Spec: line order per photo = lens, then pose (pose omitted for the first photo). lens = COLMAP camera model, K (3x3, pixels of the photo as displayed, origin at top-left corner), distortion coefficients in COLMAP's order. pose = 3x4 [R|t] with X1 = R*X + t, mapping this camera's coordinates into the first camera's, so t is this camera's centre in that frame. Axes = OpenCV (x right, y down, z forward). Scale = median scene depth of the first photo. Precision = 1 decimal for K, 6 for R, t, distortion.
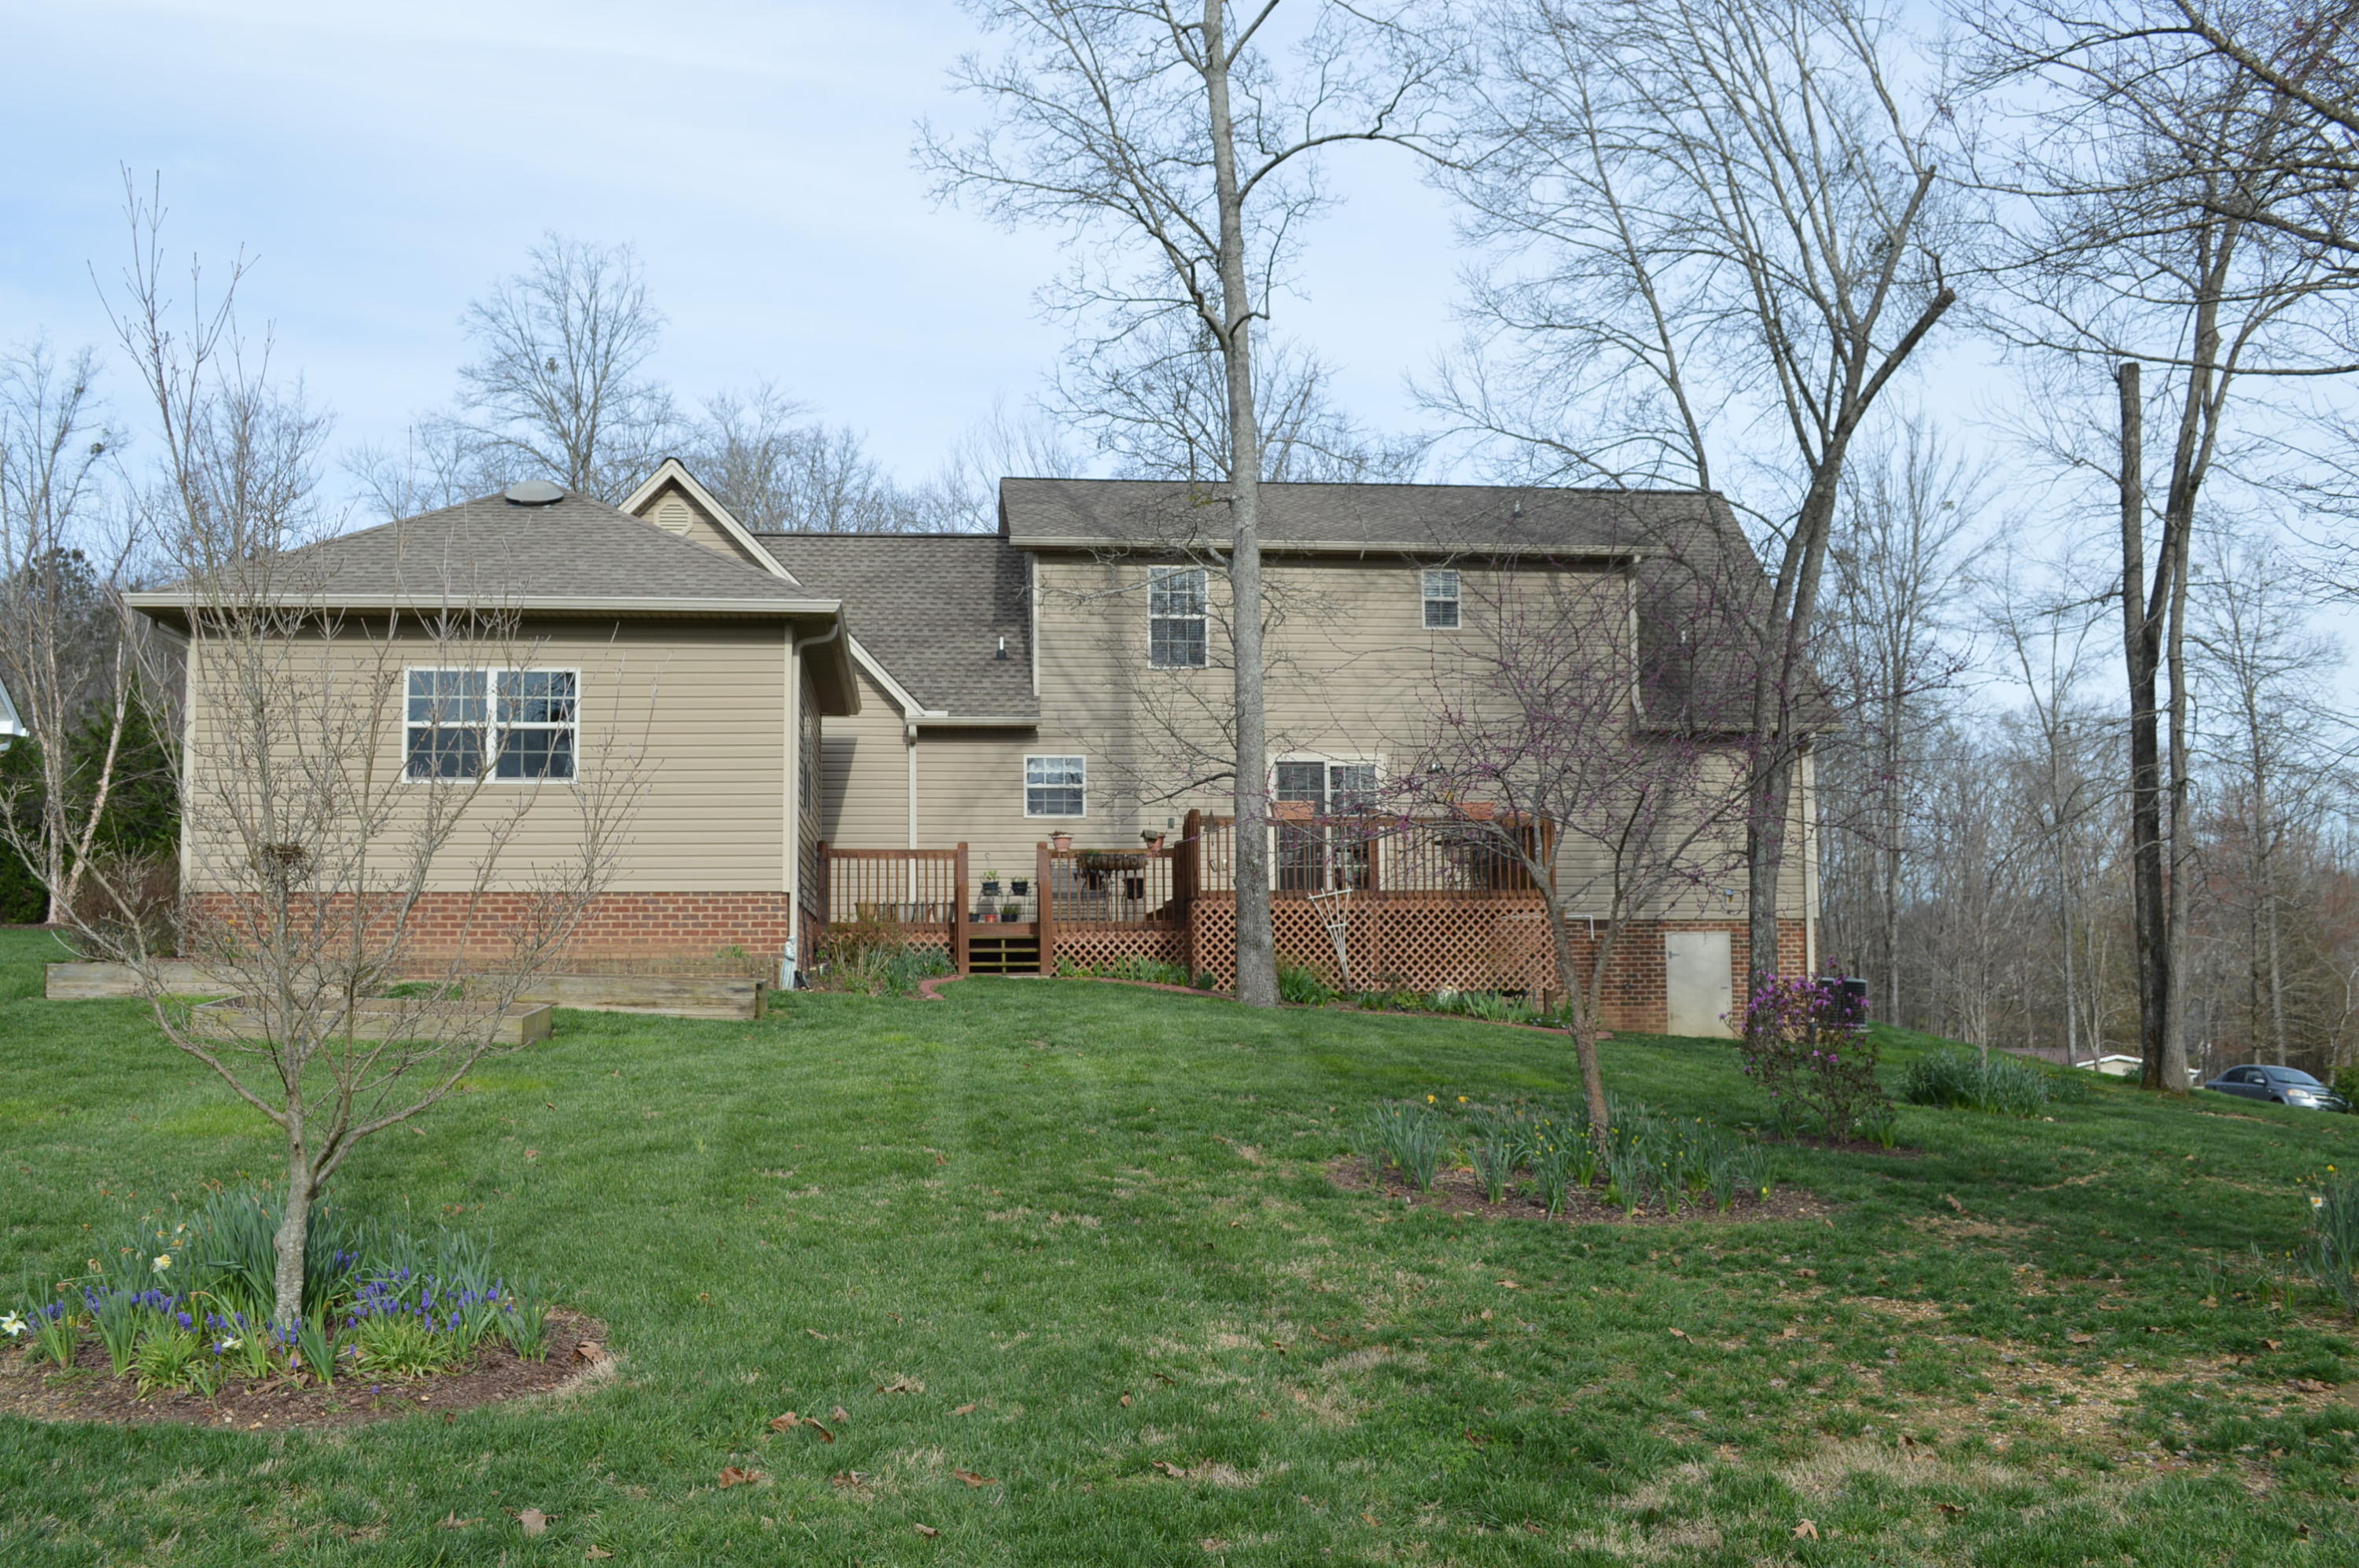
lens RADIAL K [[2247.5, 0, 1179.5], [0, 2247.5, 784.0], [0, 0, 1]] dist [-0.059082, -0.002748]
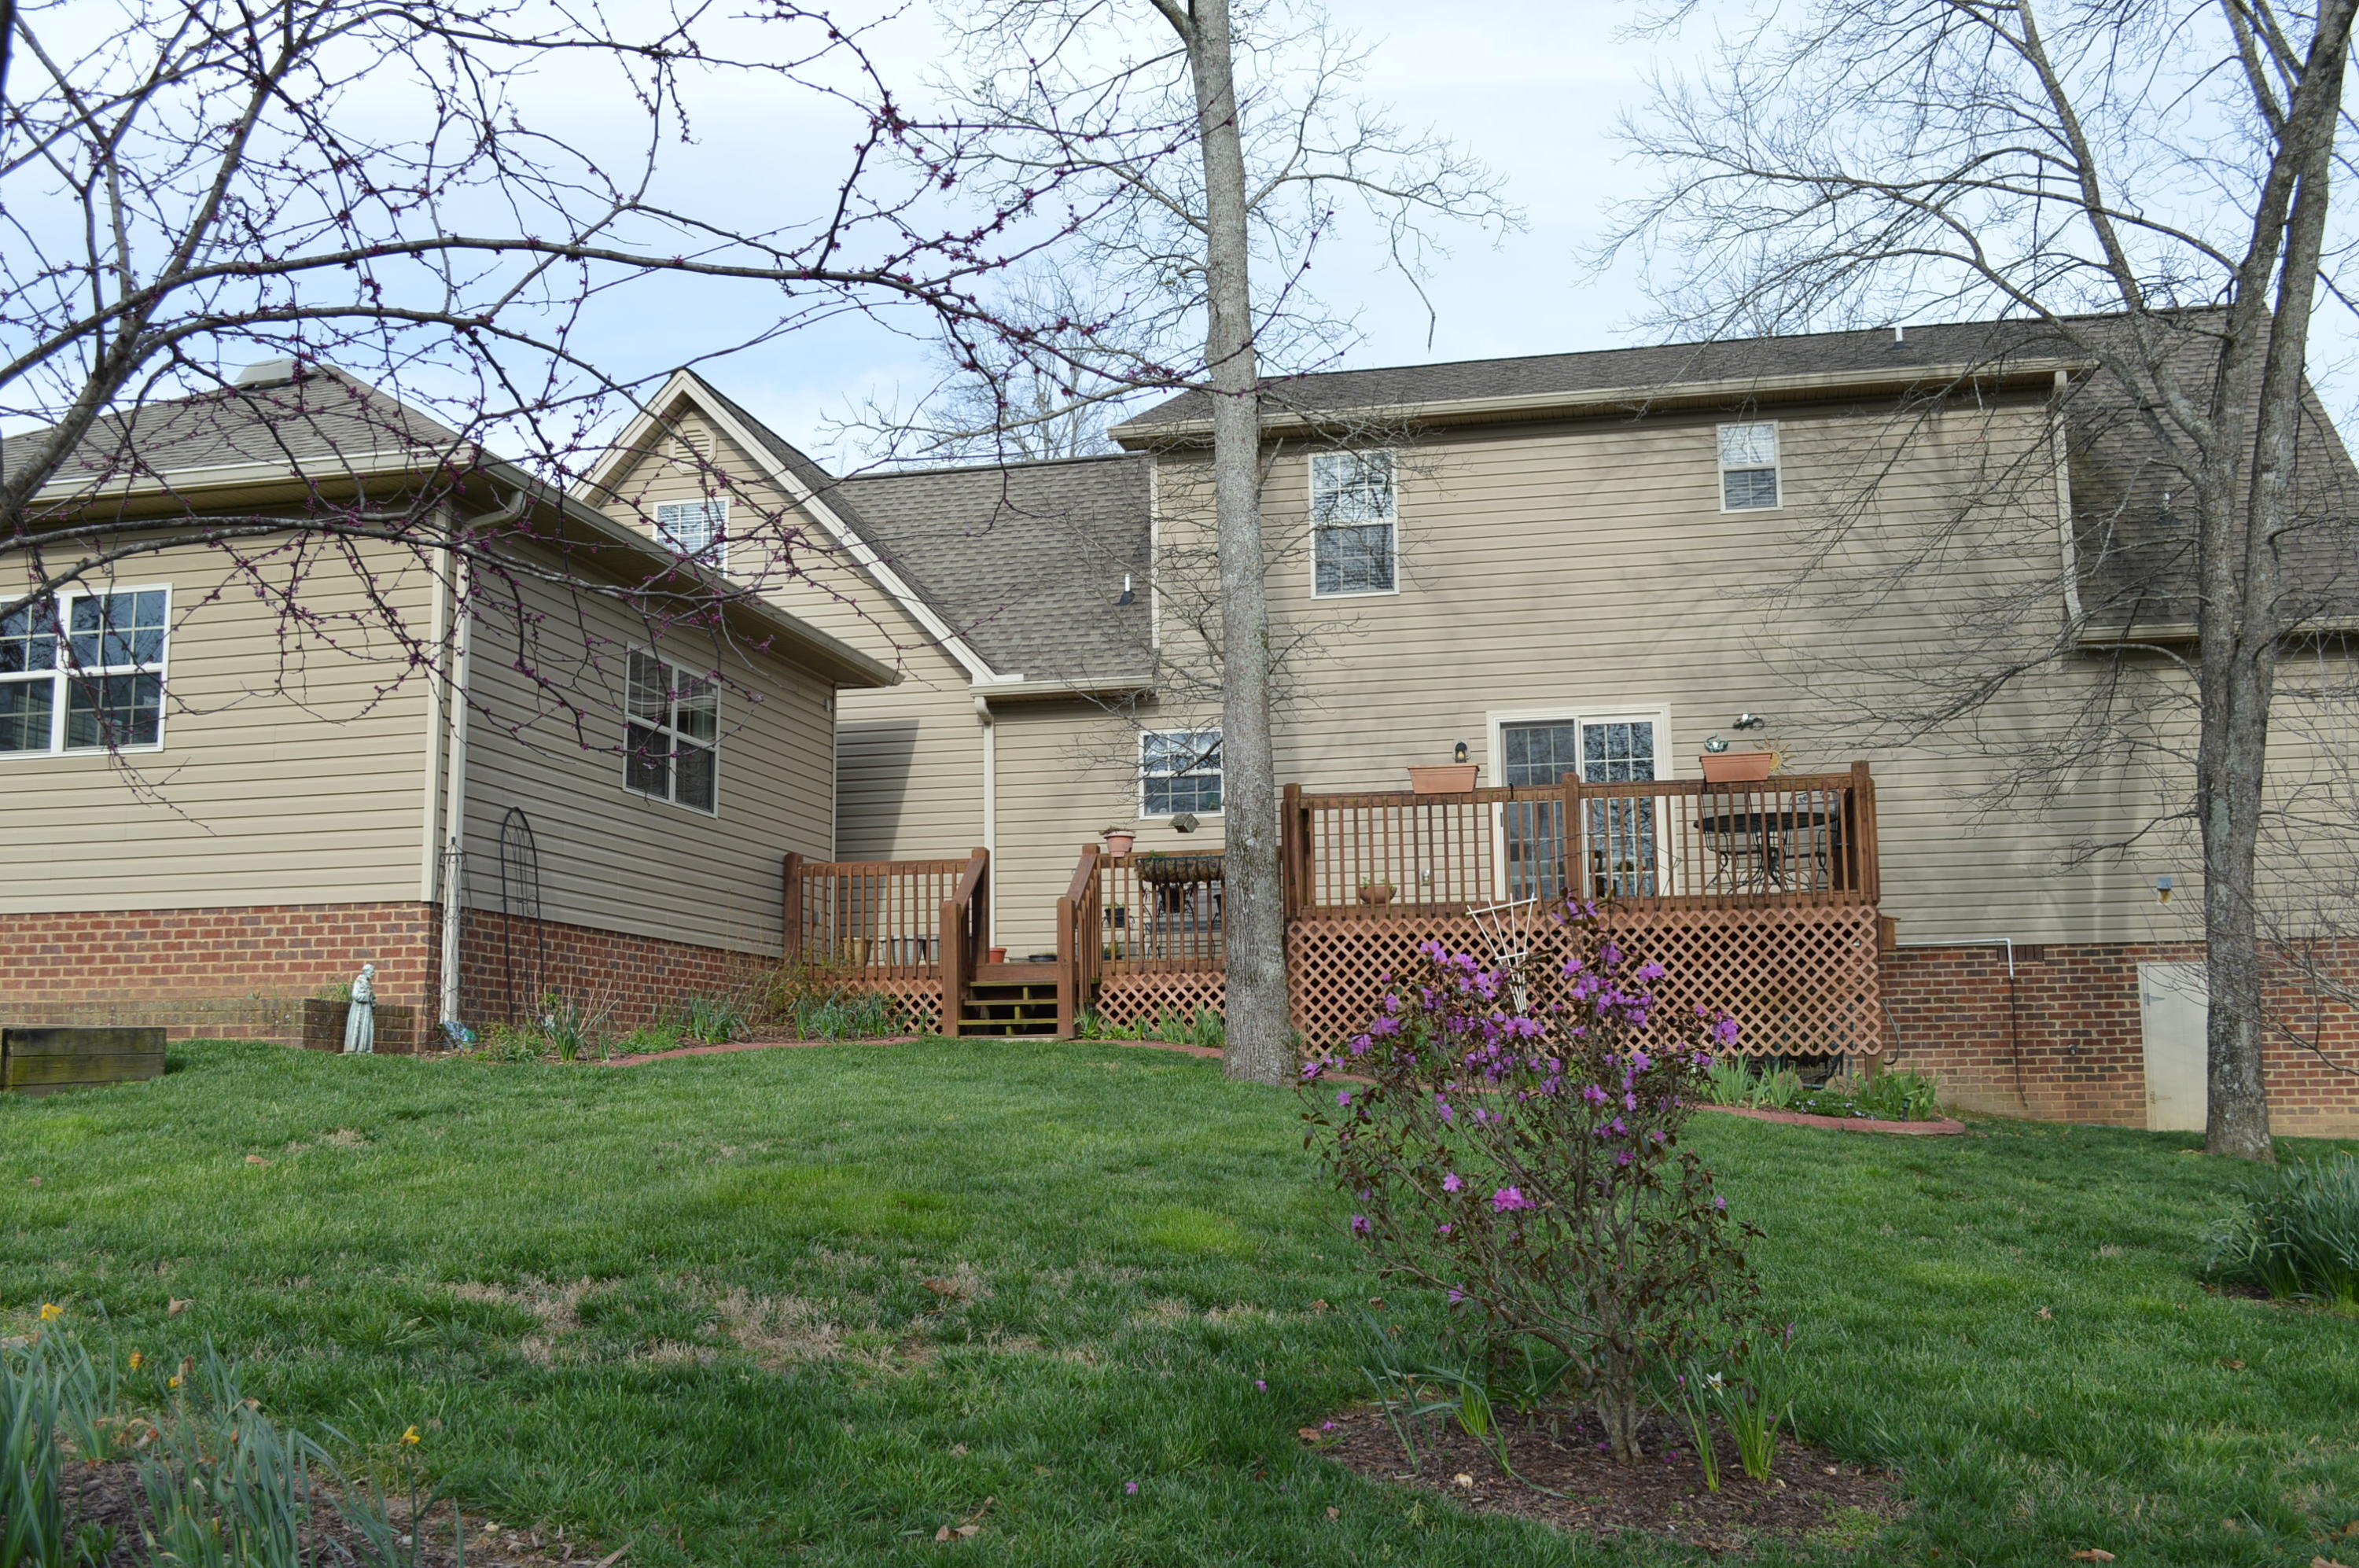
lens RADIAL K [[2247.5, 0, 1179.5], [0, 2247.5, 784.0], [0, 0, 1]] dist [-0.059082, -0.002748]
pose [[0.943664, -0.047550, -0.327471, 0.189603], [0.033934, 0.998310, -0.047173, 0.040819], [0.329161, 0.033403, 0.943683, 0.362449]]
